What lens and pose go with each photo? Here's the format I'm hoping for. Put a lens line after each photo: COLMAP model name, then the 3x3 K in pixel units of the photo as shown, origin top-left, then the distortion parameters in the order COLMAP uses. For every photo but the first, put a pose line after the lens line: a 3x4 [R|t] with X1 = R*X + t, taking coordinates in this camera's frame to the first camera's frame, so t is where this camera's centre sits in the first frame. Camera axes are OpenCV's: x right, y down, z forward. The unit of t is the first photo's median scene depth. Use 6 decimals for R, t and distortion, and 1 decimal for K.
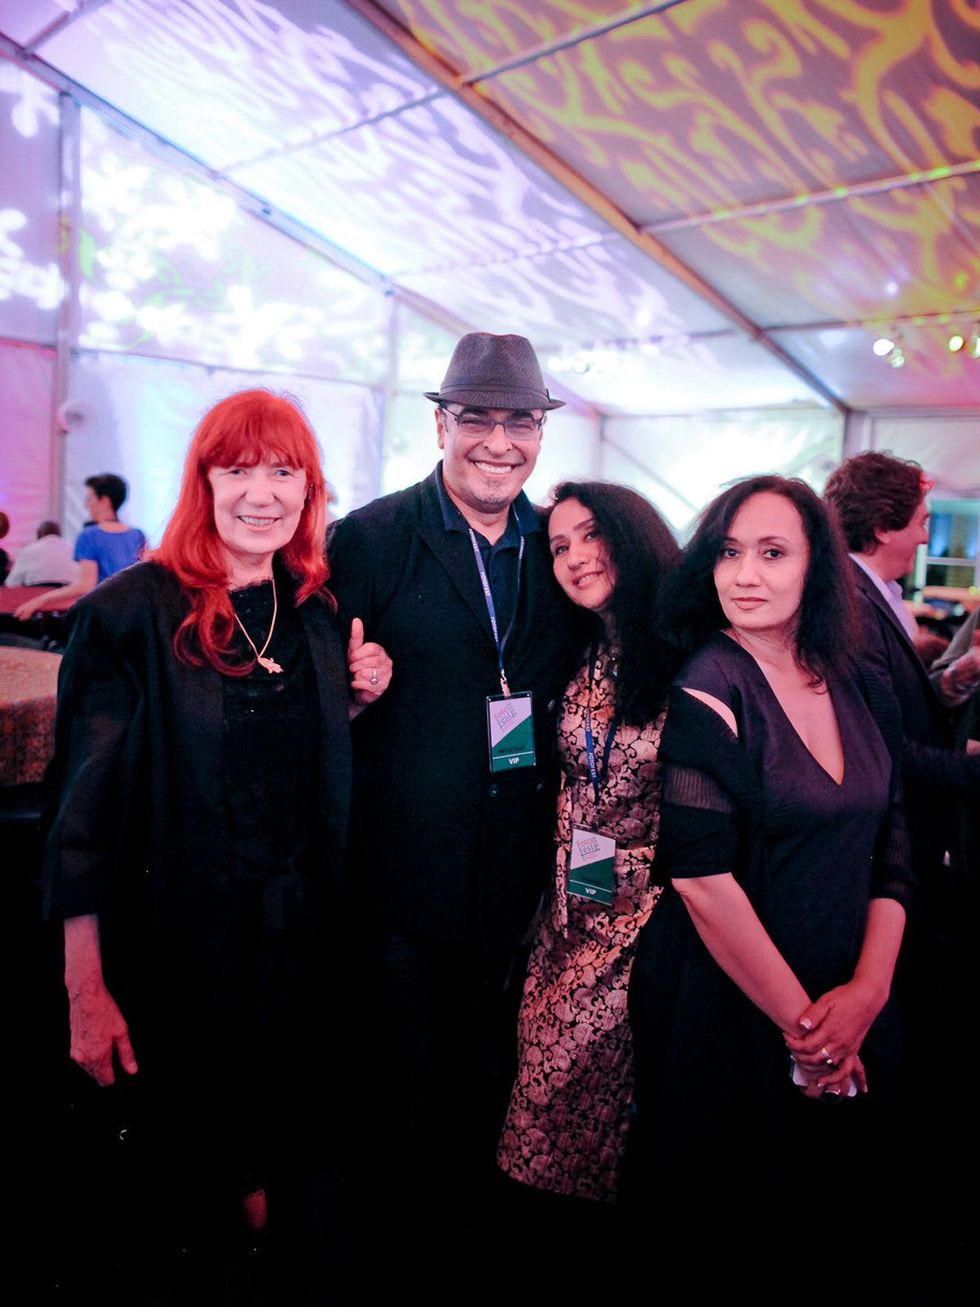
lens RADIAL K [[1004.3, 0, 486.8], [0, 1004.3, 562.7], [0, 0, 1]] dist [-0.032843, -0.001055]
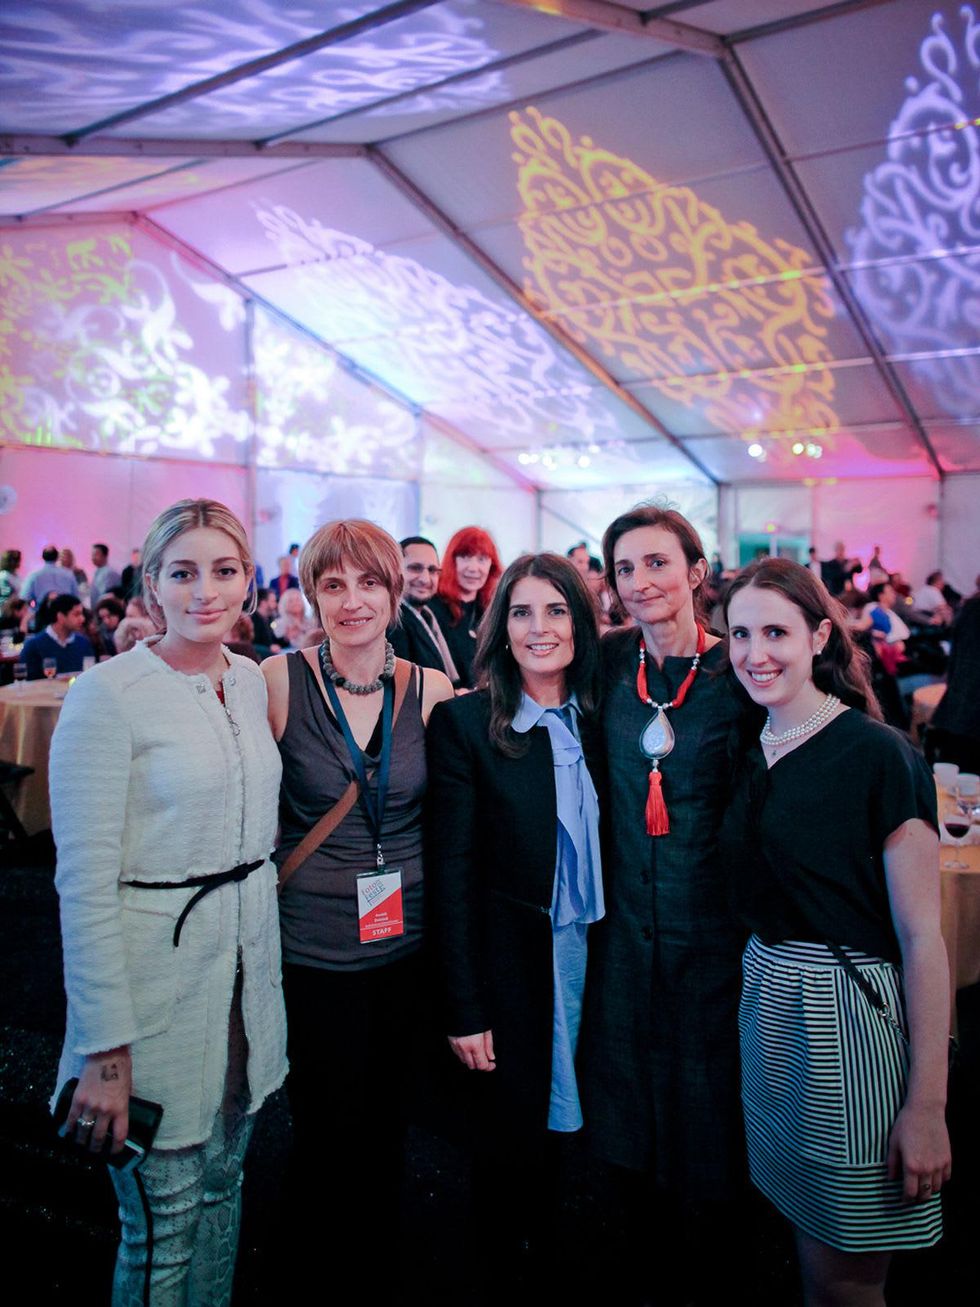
lens RADIAL K [[1062.1, 0, 440.5], [0, 1062.1, 594.5], [0, 0, 1]] dist [-0.046523, 0.049859]
pose [[0.977537, -0.060143, 0.202000, -0.470182], [0.065178, 0.997705, -0.018363, 0.023233], [-0.200431, 0.031116, 0.979213, -0.597639]]
